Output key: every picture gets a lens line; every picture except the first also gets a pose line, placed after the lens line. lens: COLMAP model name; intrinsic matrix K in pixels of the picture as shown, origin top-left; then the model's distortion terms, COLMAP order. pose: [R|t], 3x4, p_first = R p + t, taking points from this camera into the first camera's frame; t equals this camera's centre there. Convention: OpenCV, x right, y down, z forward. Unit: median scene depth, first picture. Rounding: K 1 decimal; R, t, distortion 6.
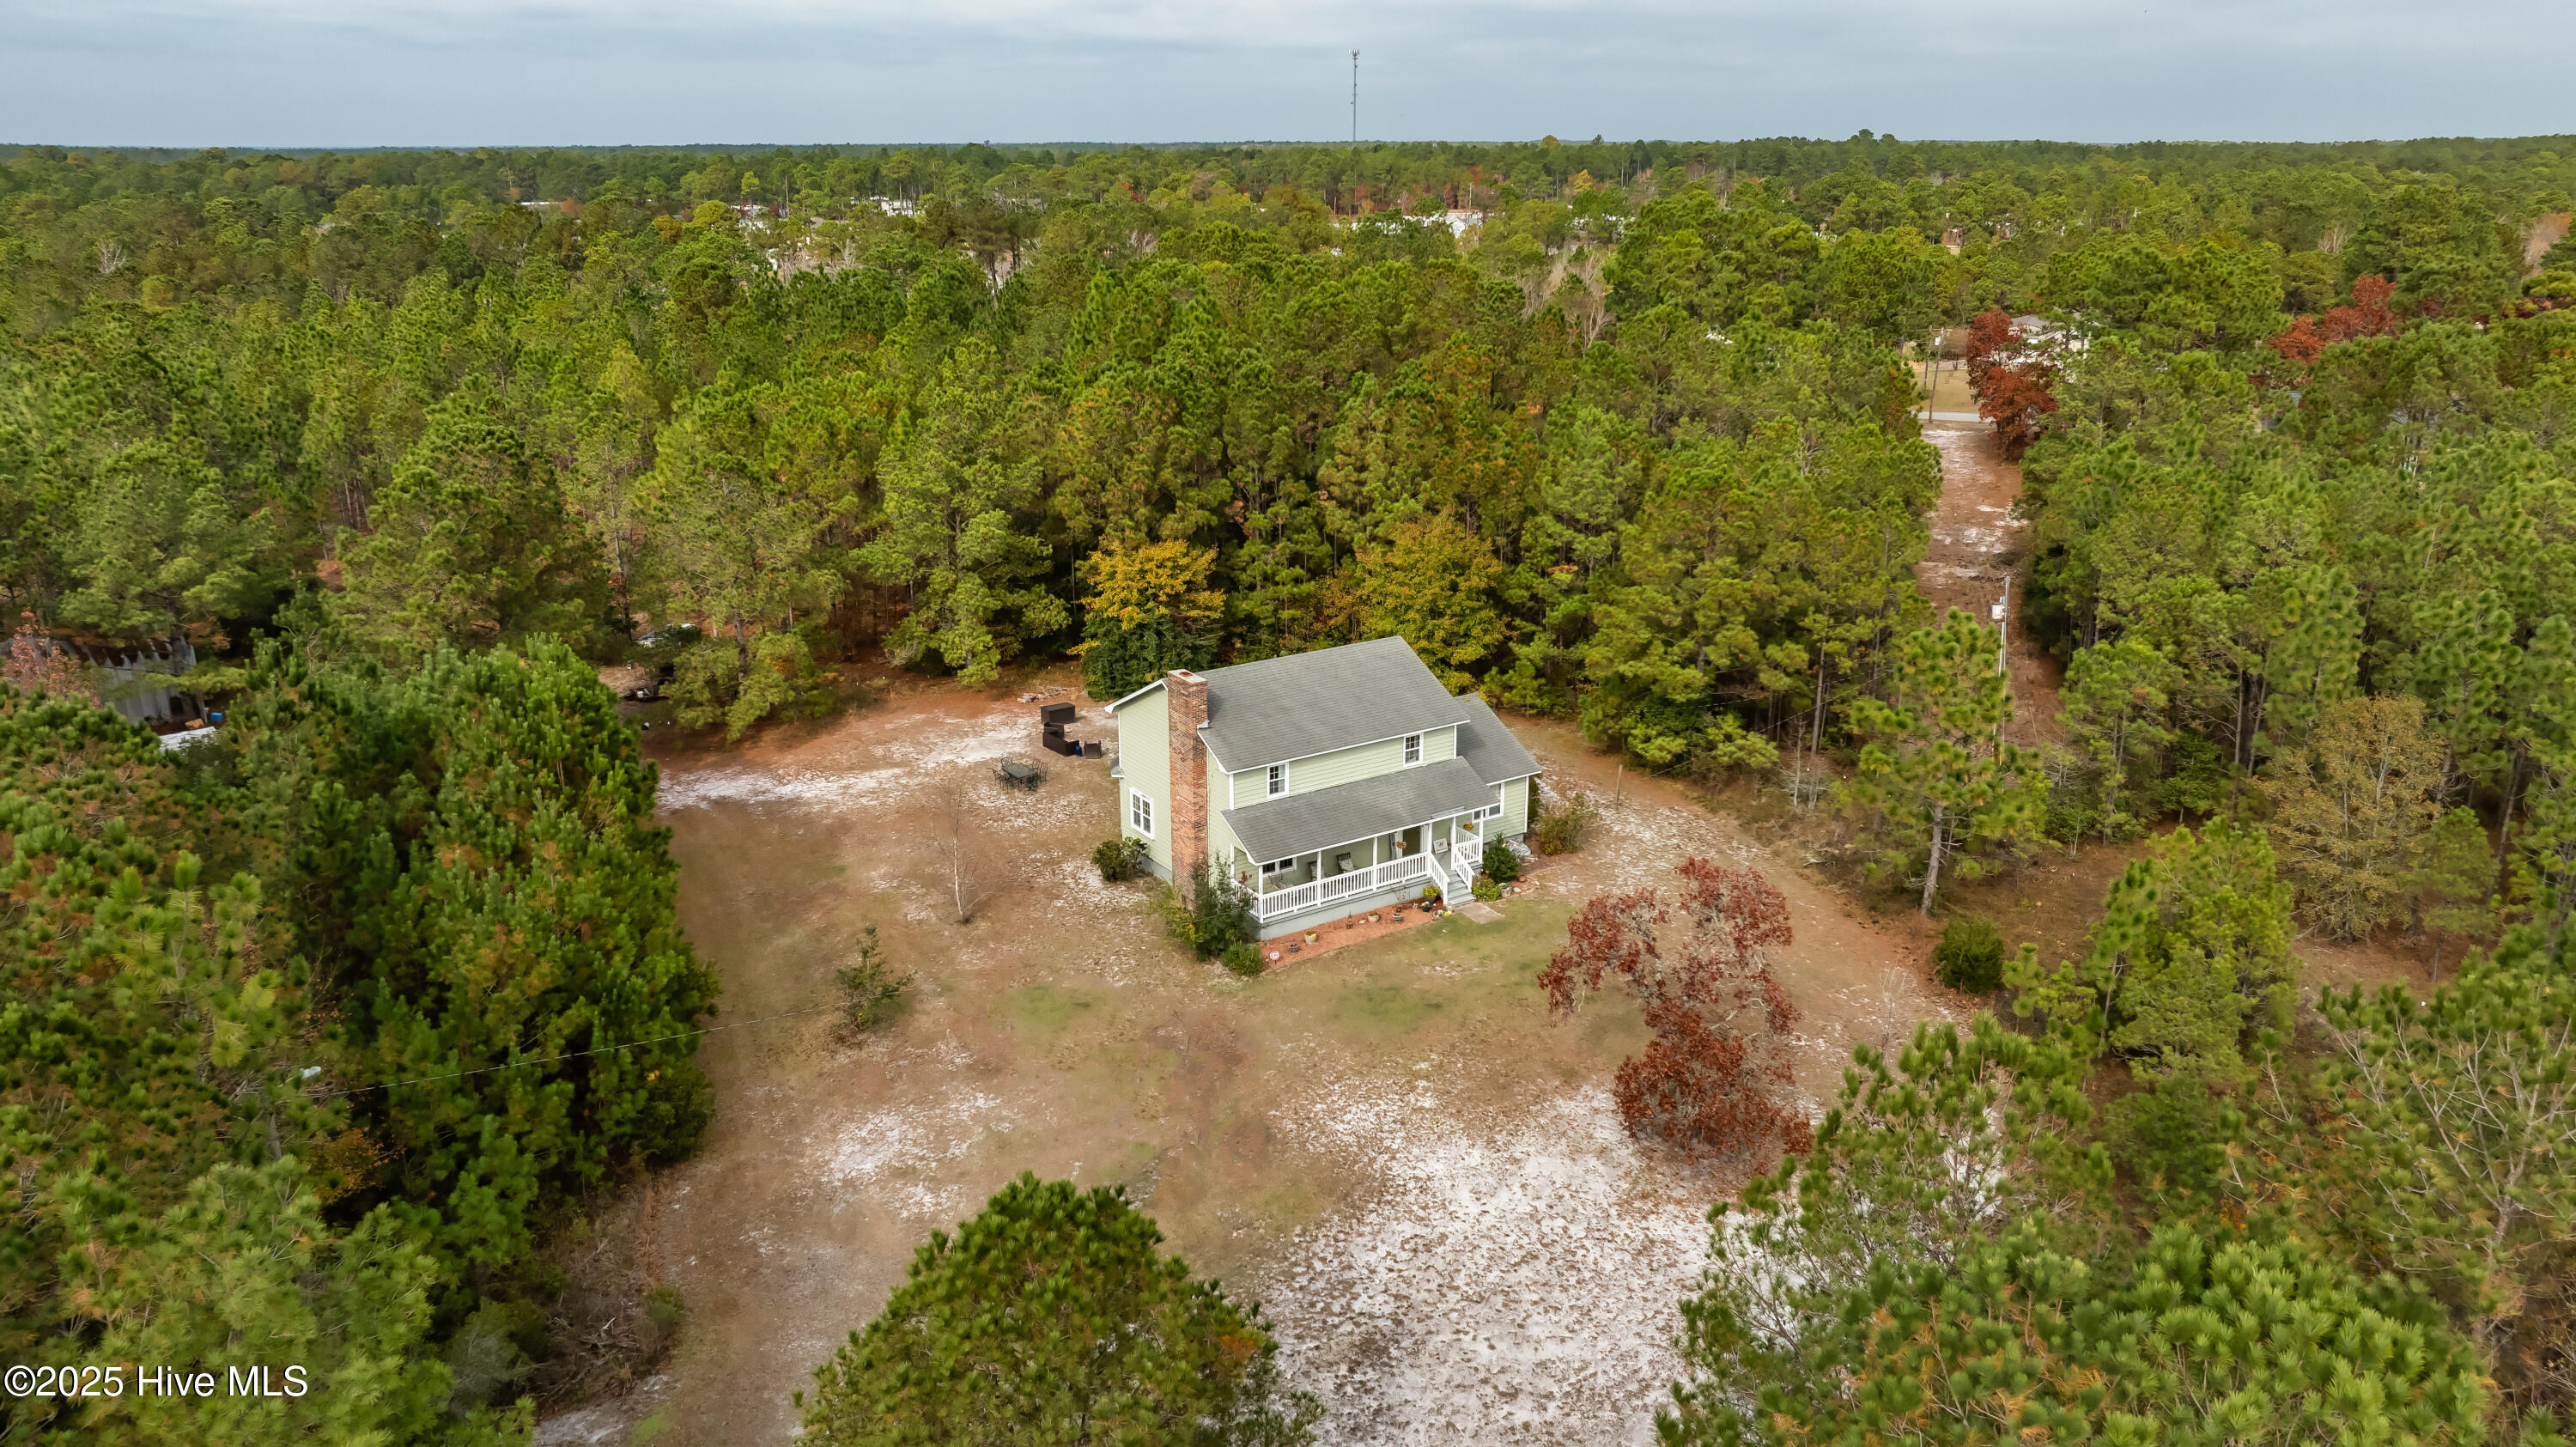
lens RADIAL K [[1824.6, 0, 1285.5], [0, 1824.6, 723.1], [0, 0, 1]] dist [-0.028101, 0.031918]
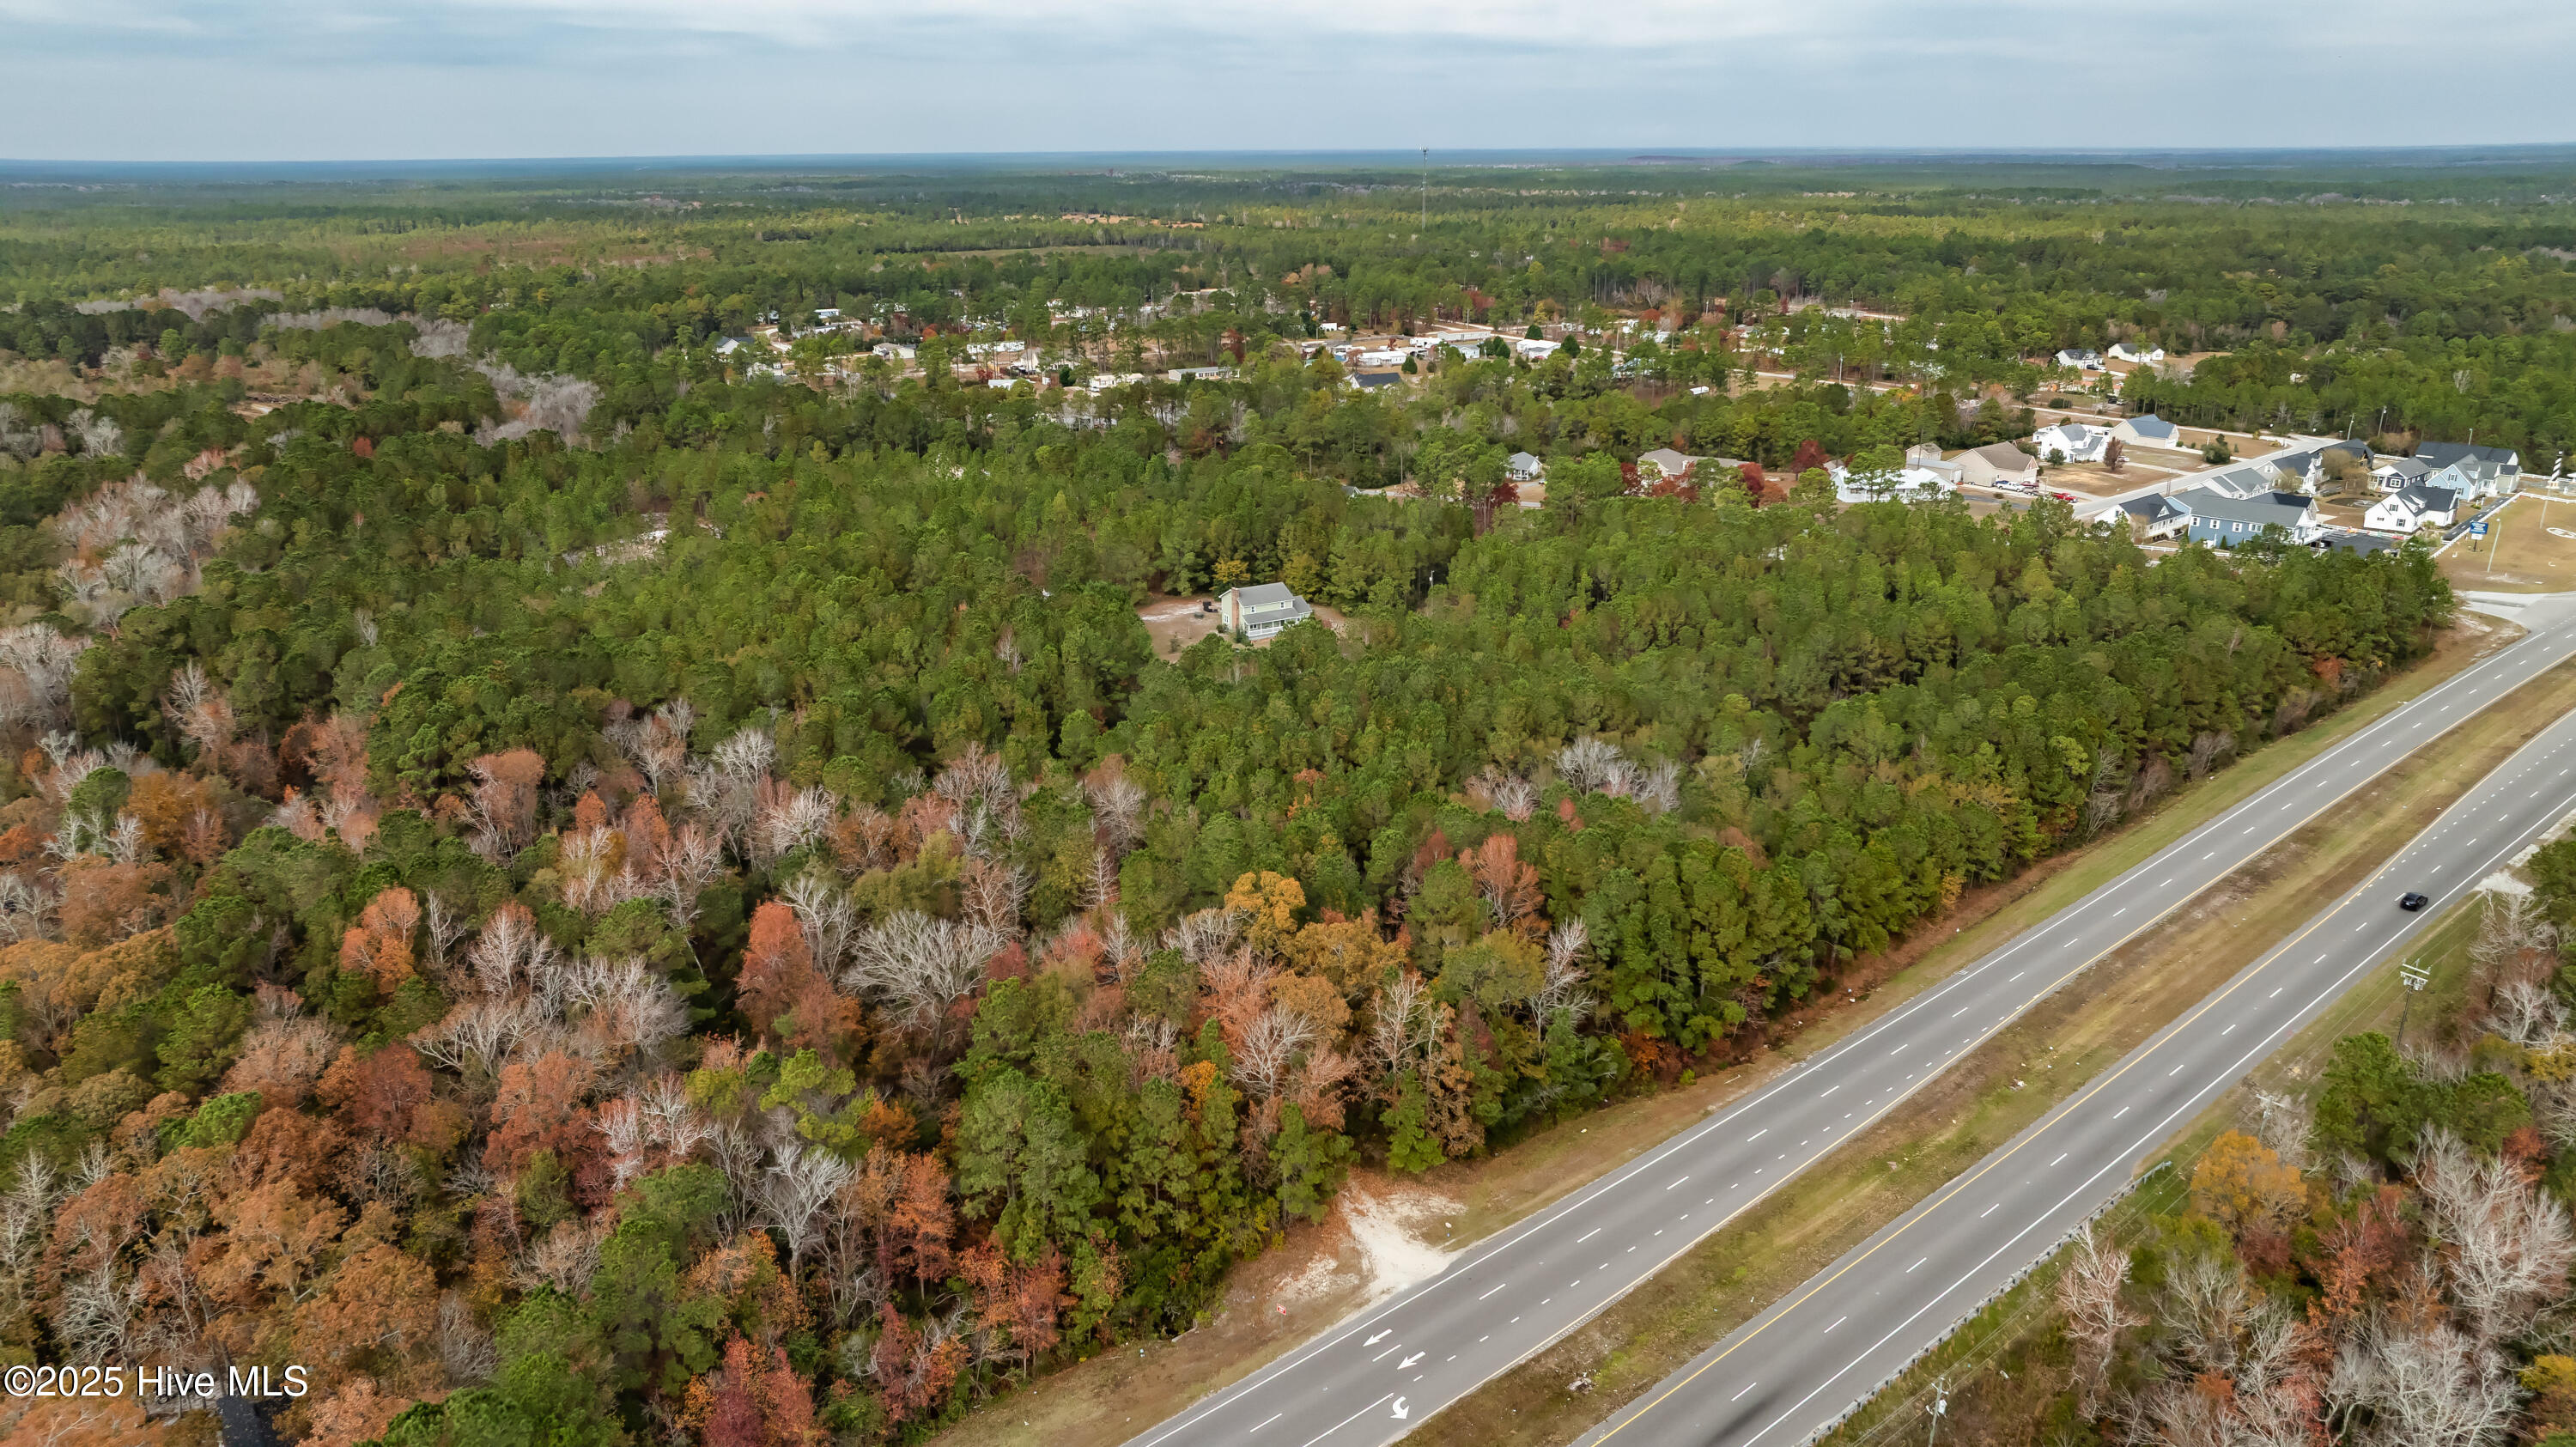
lens RADIAL K [[1824.6, 0, 1288.4], [0, 1824.6, 724.5], [0, 0, 1]] dist [-0.028101, 0.031918]
pose [[0.998098, 0.013833, -0.060069, 0.289367], [-0.014161, 0.999887, -0.005038, 0.270943], [0.059992, 0.005879, 0.998182, -2.901854]]
